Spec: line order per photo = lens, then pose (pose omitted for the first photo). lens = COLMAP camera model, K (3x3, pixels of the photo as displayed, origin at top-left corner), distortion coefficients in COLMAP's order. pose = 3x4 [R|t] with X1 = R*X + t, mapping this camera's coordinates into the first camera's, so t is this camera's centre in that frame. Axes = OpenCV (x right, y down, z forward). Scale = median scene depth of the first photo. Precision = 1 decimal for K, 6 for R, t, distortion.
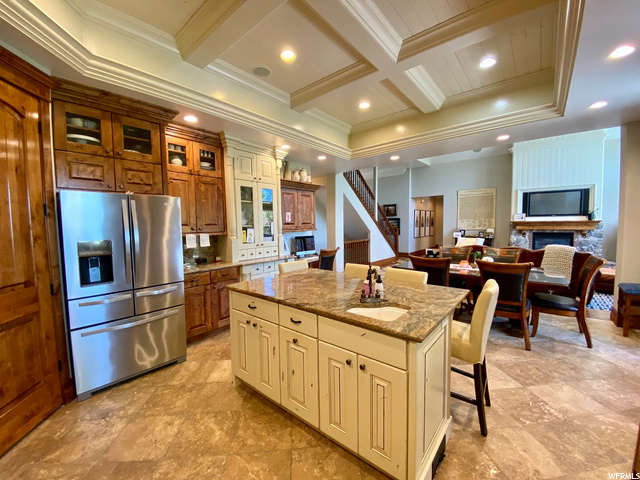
lens RADIAL K [[258.9, 0, 320.0], [0, 258.9, 240.0], [0, 0, 1]] dist [0.021665, -0.021679]
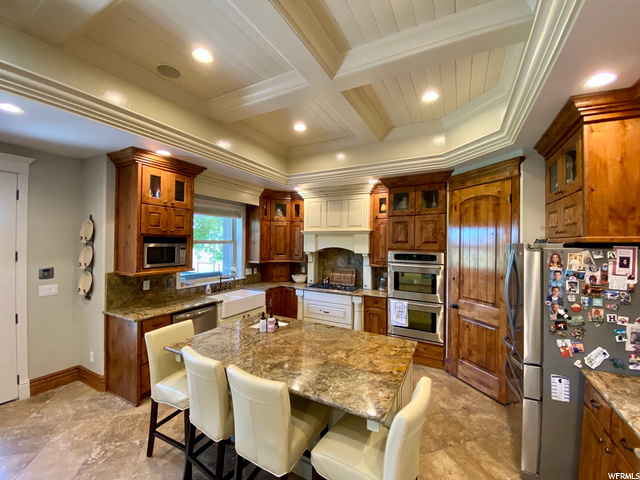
lens RADIAL K [[254.0, 0, 320.0], [0, 254.0, 240.0], [0, 0, 1]] dist [0.021868, -0.020198]
pose [[-0.978204, 0.002103, -0.207635, 0.056662], [-0.009809, 0.998364, 0.056326, -0.079876], [0.207414, 0.057135, -0.976583, 0.604771]]
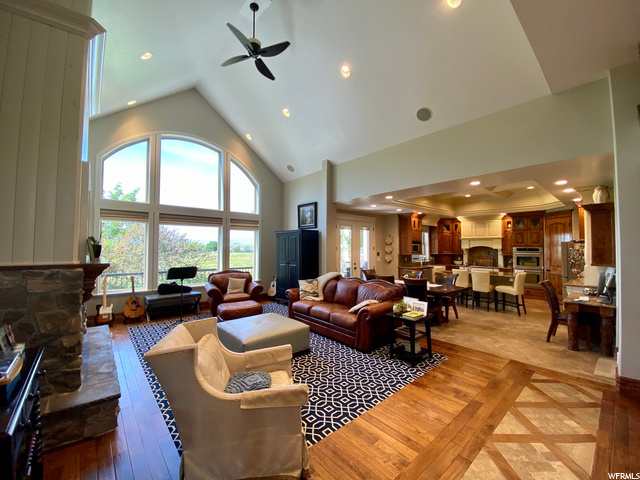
lens RADIAL K [[258.9, 0, 320.0], [0, 258.9, 240.0], [0, 0, 1]] dist [0.021665, -0.021679]
pose [[-0.986874, 0.014884, 0.160804, 0.492024], [0.020655, 0.999199, 0.034273, -0.119413], [-0.160166, 0.037144, -0.986391, 1.442764]]
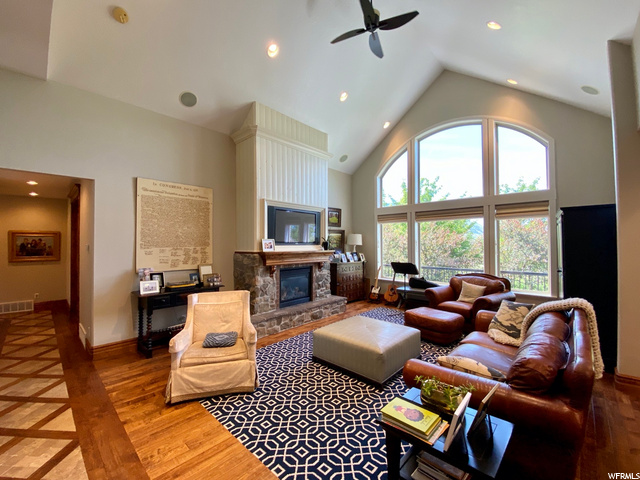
lens RADIAL K [[265.9, 0, 320.0], [0, 265.9, 240.0], [0, 0, 1]] dist [0.036984, -0.023972]
pose [[0.060789, 0.028814, 0.997735, 0.181029], [0.067148, 0.997201, -0.032890, -0.080741], [-0.995889, 0.068996, 0.058684, 0.957032]]
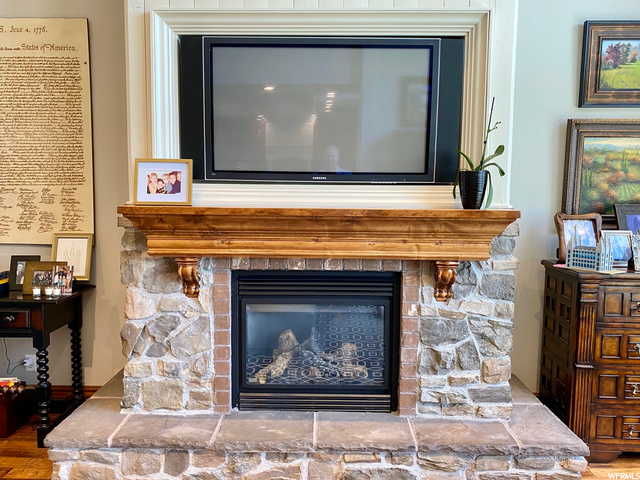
lens RADIAL K [[496.0, 0, 320.0], [0, 496.0, 240.0], [0, 0, 1]] dist [-0.003977, -0.003926]
pose [[0.779958, -0.034572, 0.624876, 0.734062], [0.016571, 0.999264, 0.034601, -0.067621], [-0.625612, -0.016632, 0.779957, 0.784628]]
